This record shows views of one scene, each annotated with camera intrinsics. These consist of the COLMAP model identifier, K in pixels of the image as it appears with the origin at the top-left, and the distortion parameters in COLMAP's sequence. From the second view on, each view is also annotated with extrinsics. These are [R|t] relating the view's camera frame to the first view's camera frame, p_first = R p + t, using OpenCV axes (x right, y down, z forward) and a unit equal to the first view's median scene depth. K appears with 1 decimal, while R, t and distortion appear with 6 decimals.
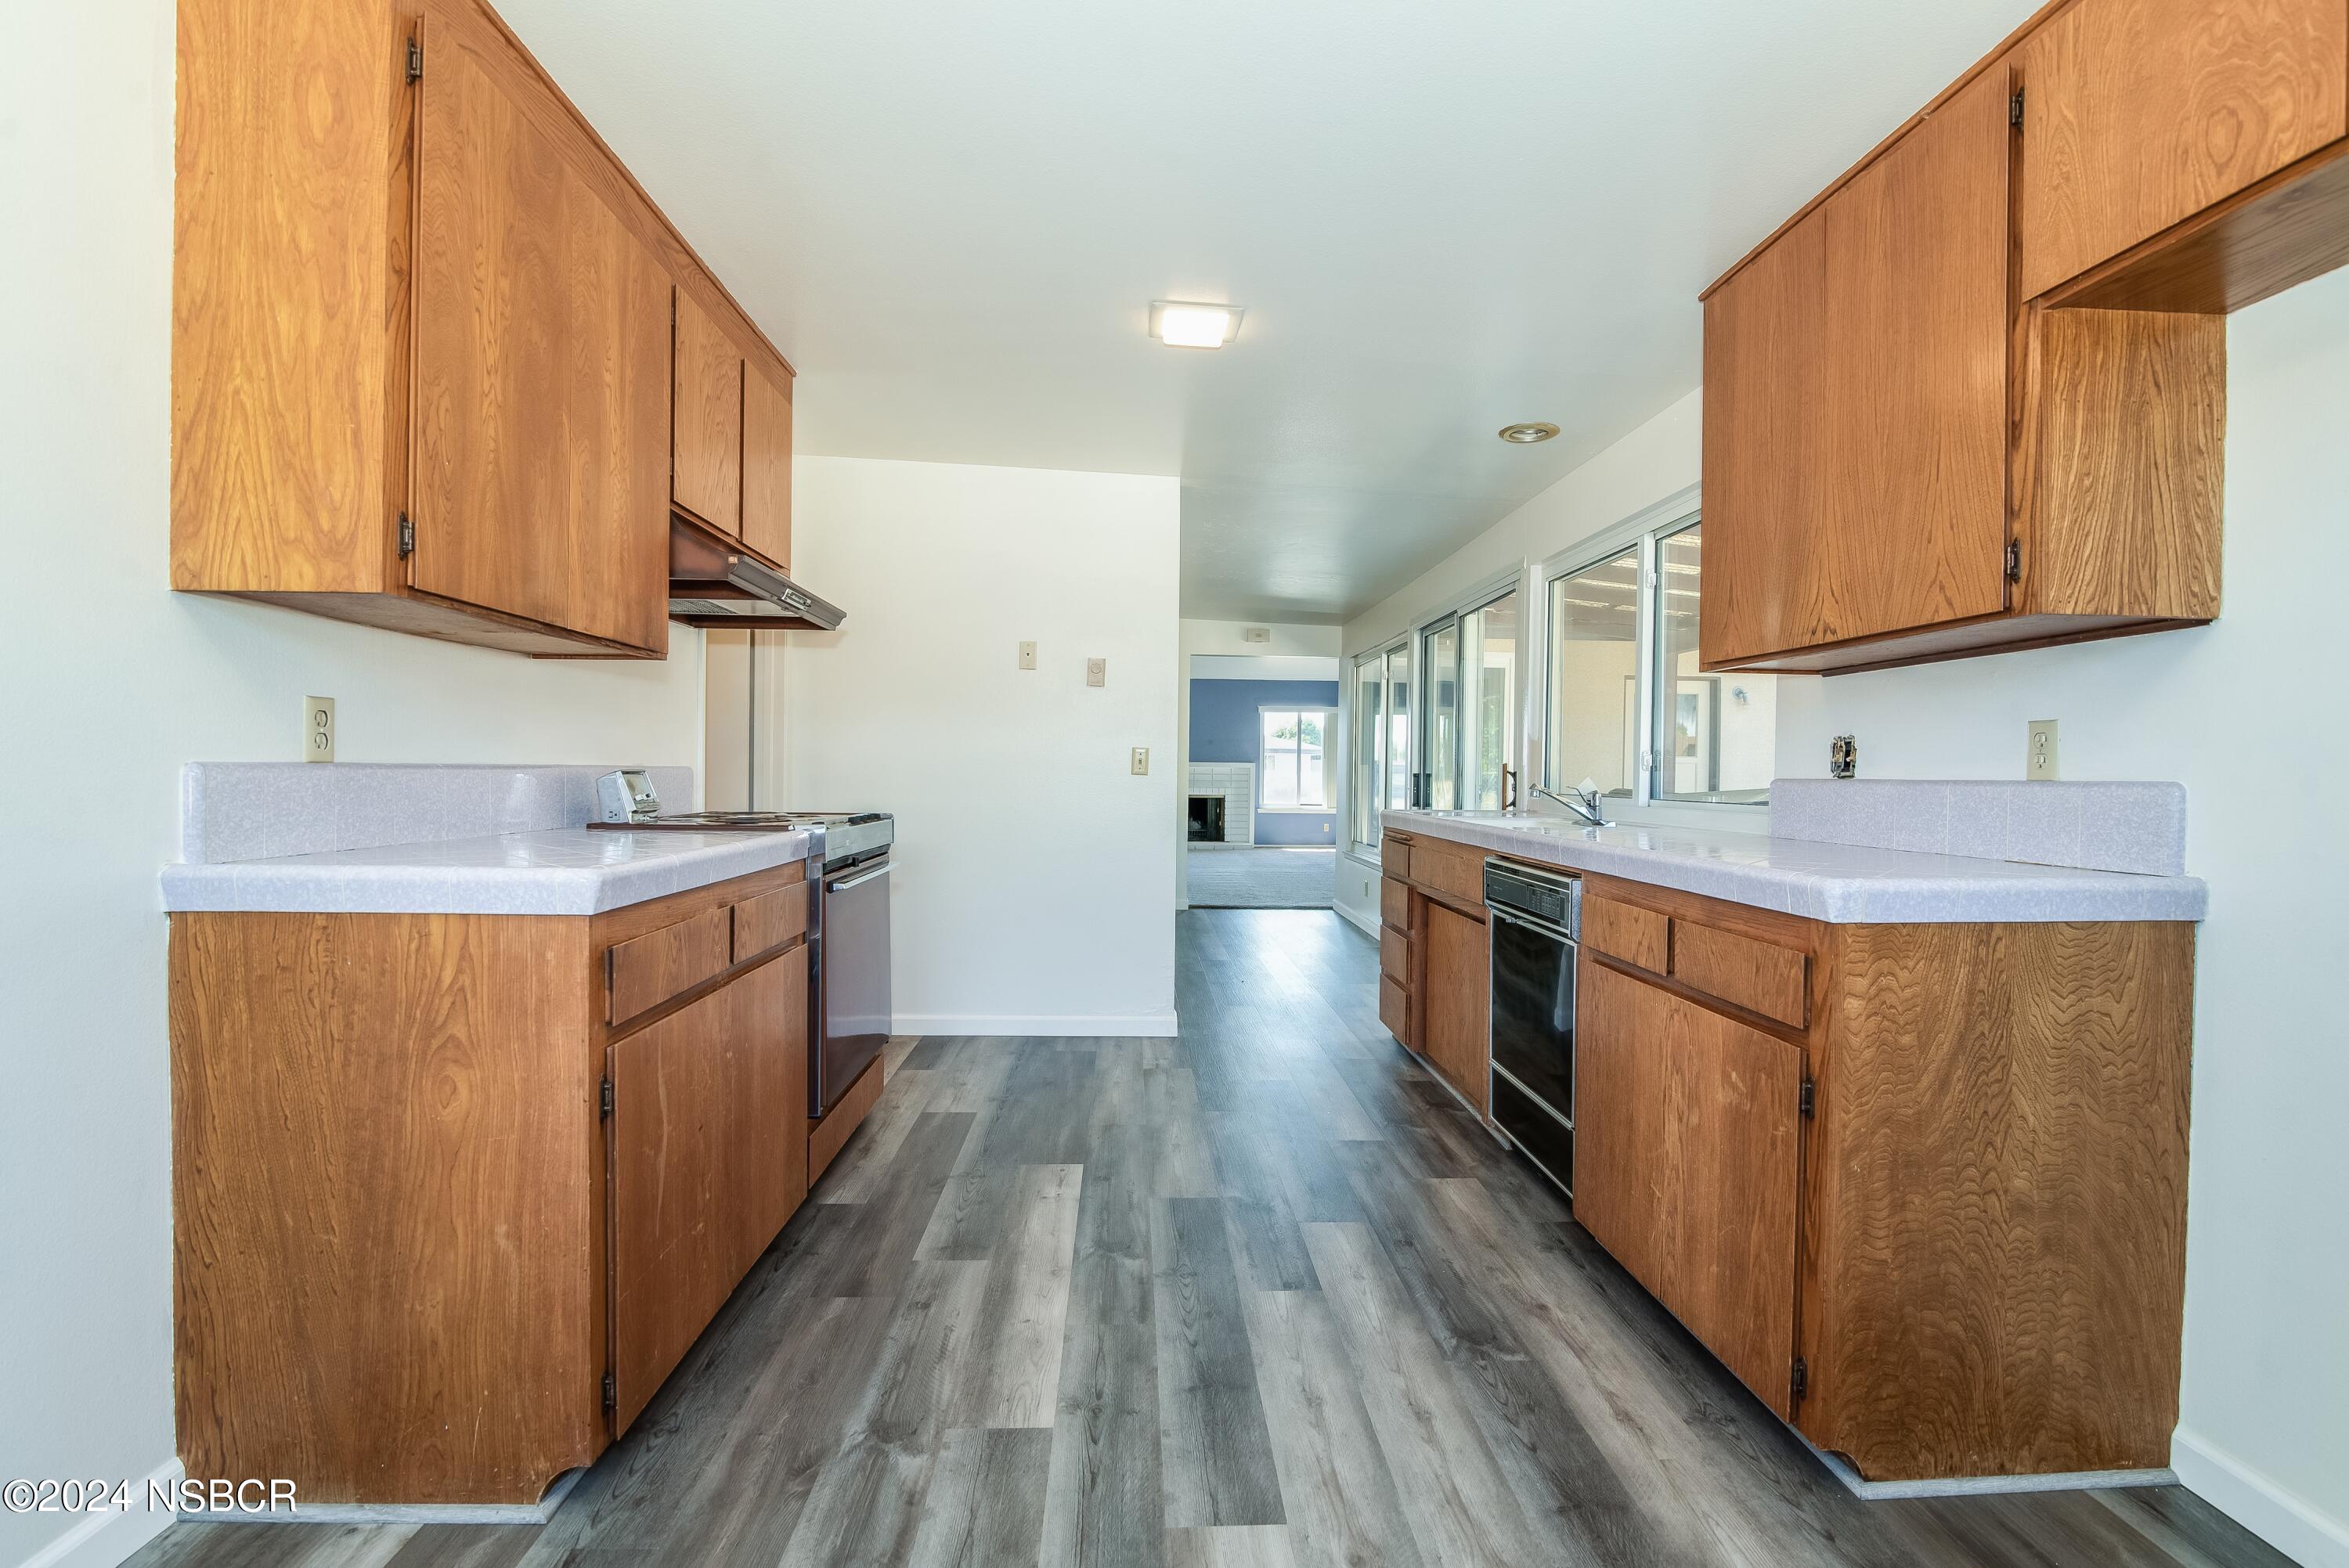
lens RADIAL K [[1098.6, 0, 1181.9], [0, 1098.6, 787.7], [0, 0, 1]] dist [-0.021183, 0.002224]
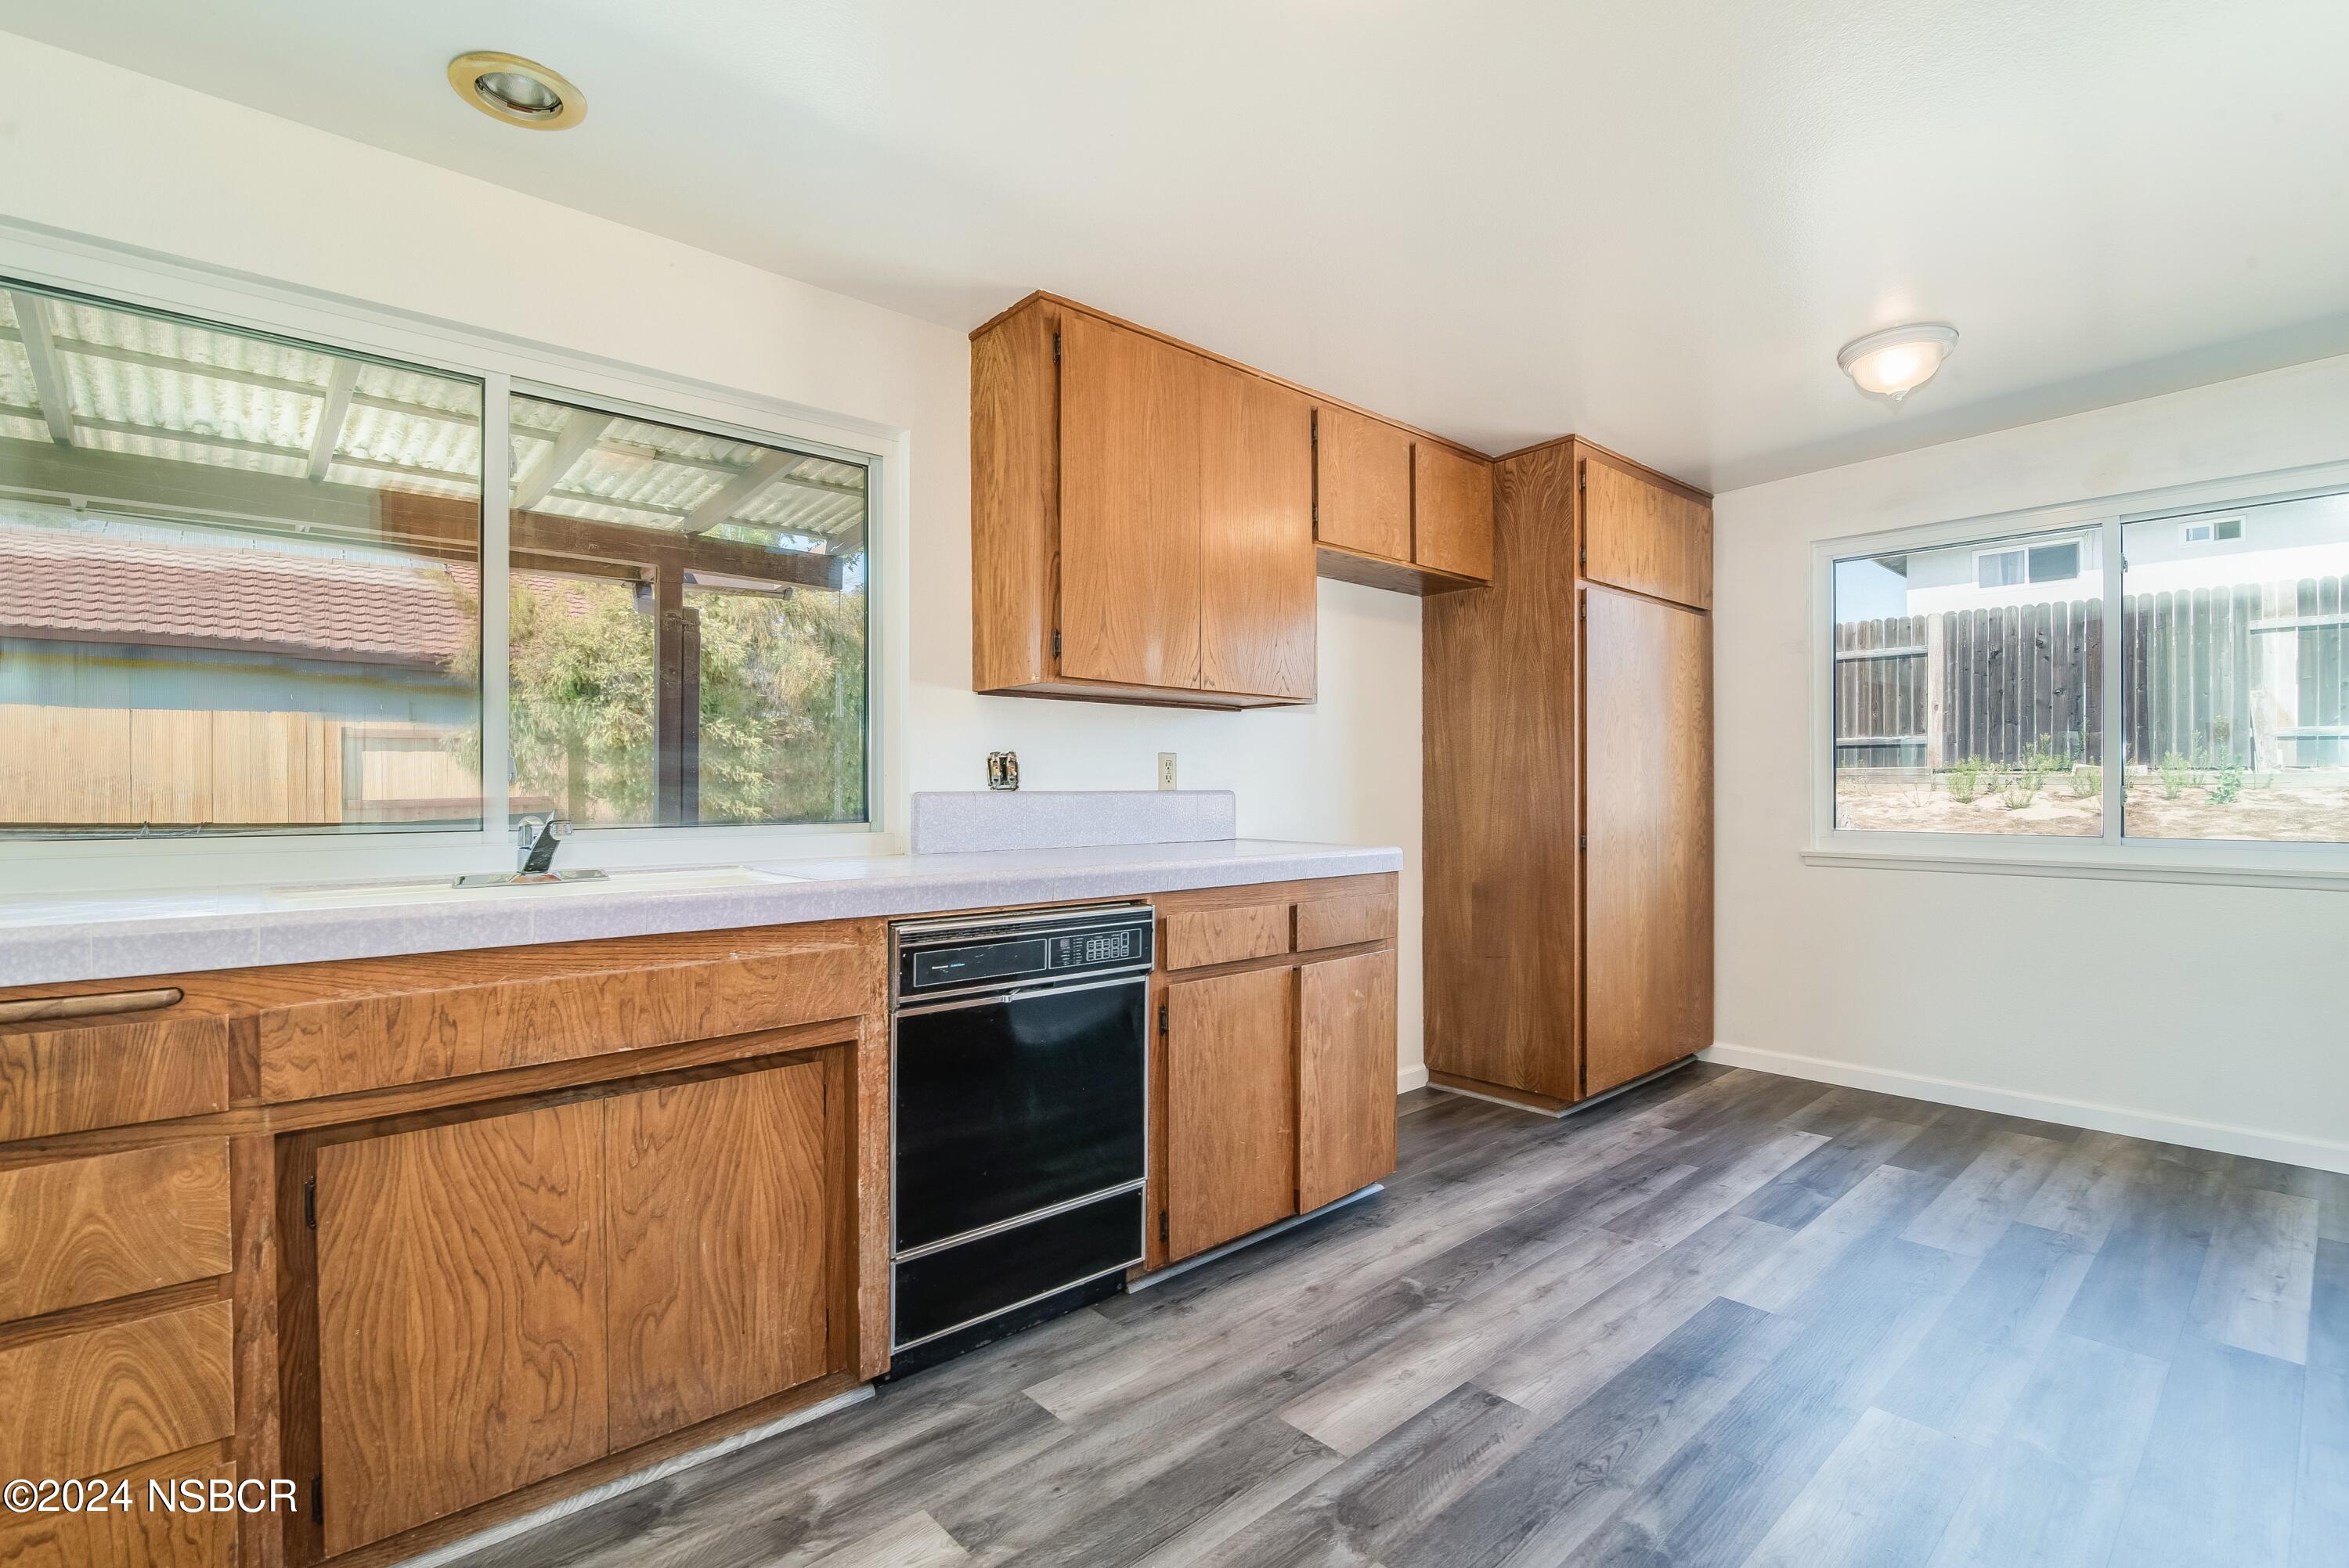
lens RADIAL K [[1098.6, 0, 1164.9], [0, 1098.6, 787.7], [0, 0, 1]] dist [-0.021183, 0.002224]
pose [[-0.634579, -0.011379, 0.772774, -0.407816], [0.005384, 0.999802, 0.019144, -0.036682], [-0.772839, 0.016309, -0.634392, 1.819547]]
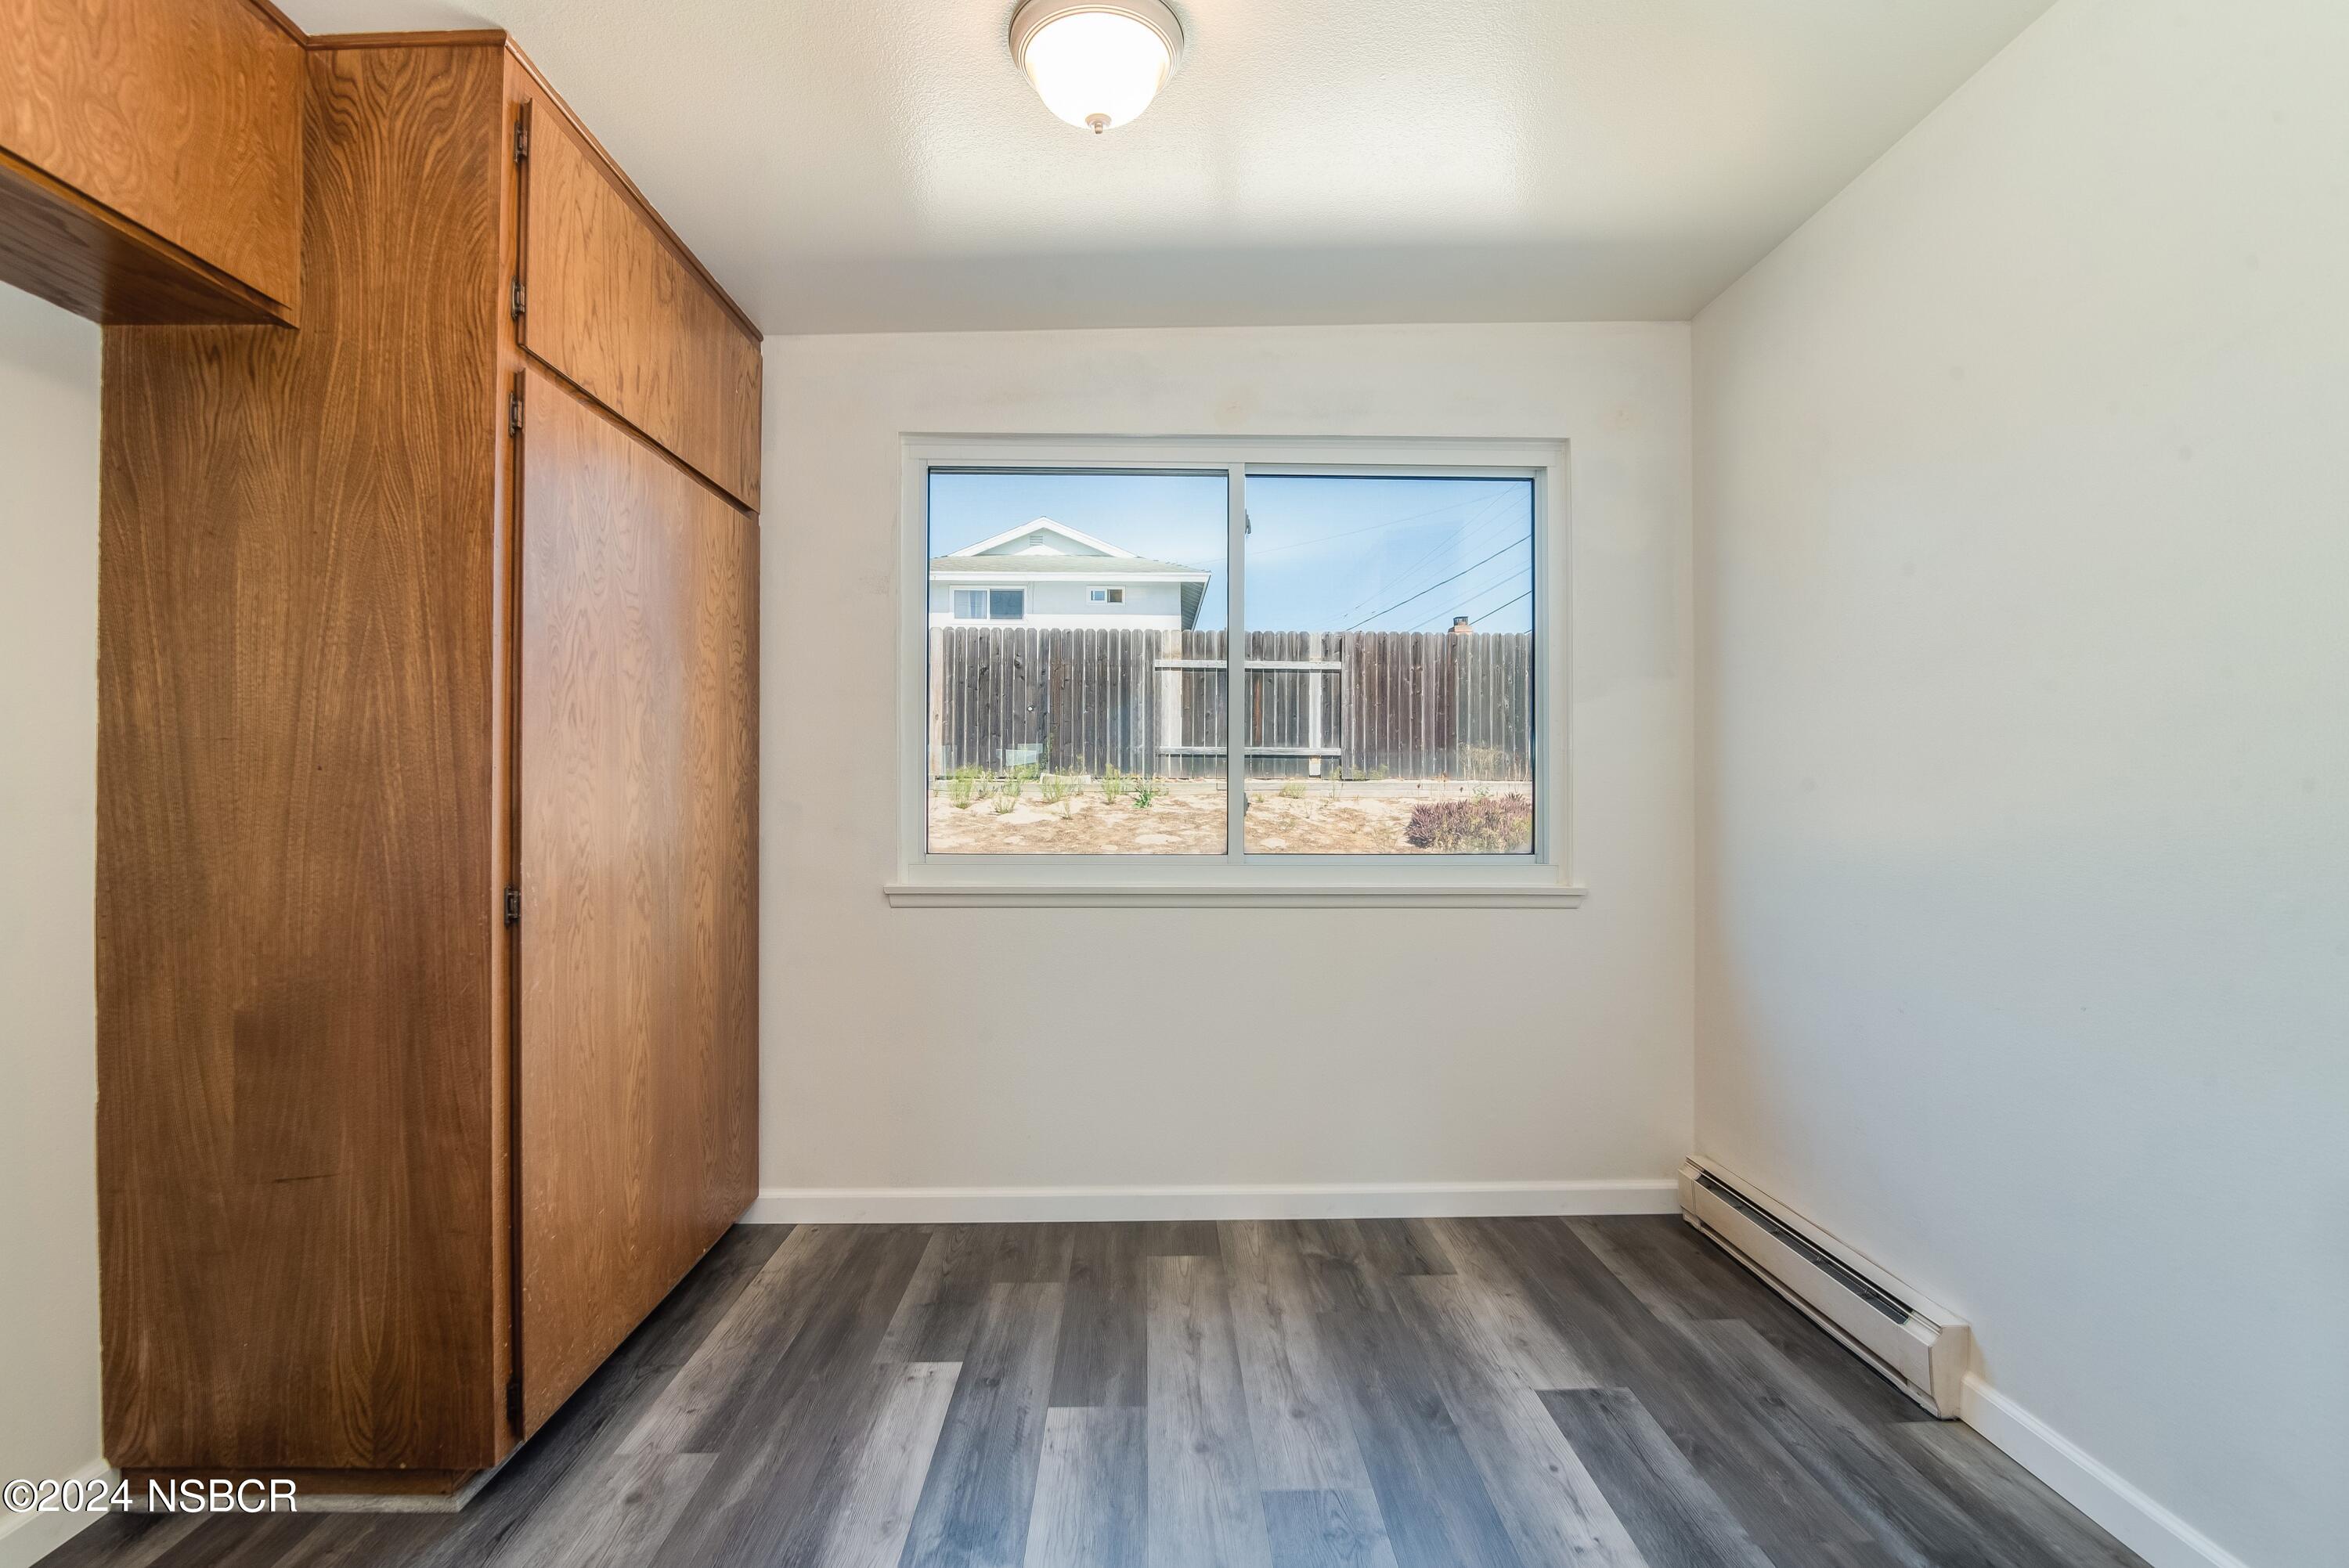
lens RADIAL K [[1098.6, 0, 1189.2], [0, 1098.6, 792.7], [0, 0, 1]] dist [-0.021183, 0.002224]
pose [[-0.999799, -0.014505, 0.013872, -0.141320], [-0.014307, 0.999796, 0.014277, -0.023562], [-0.014077, 0.014076, -0.999802, 1.288477]]
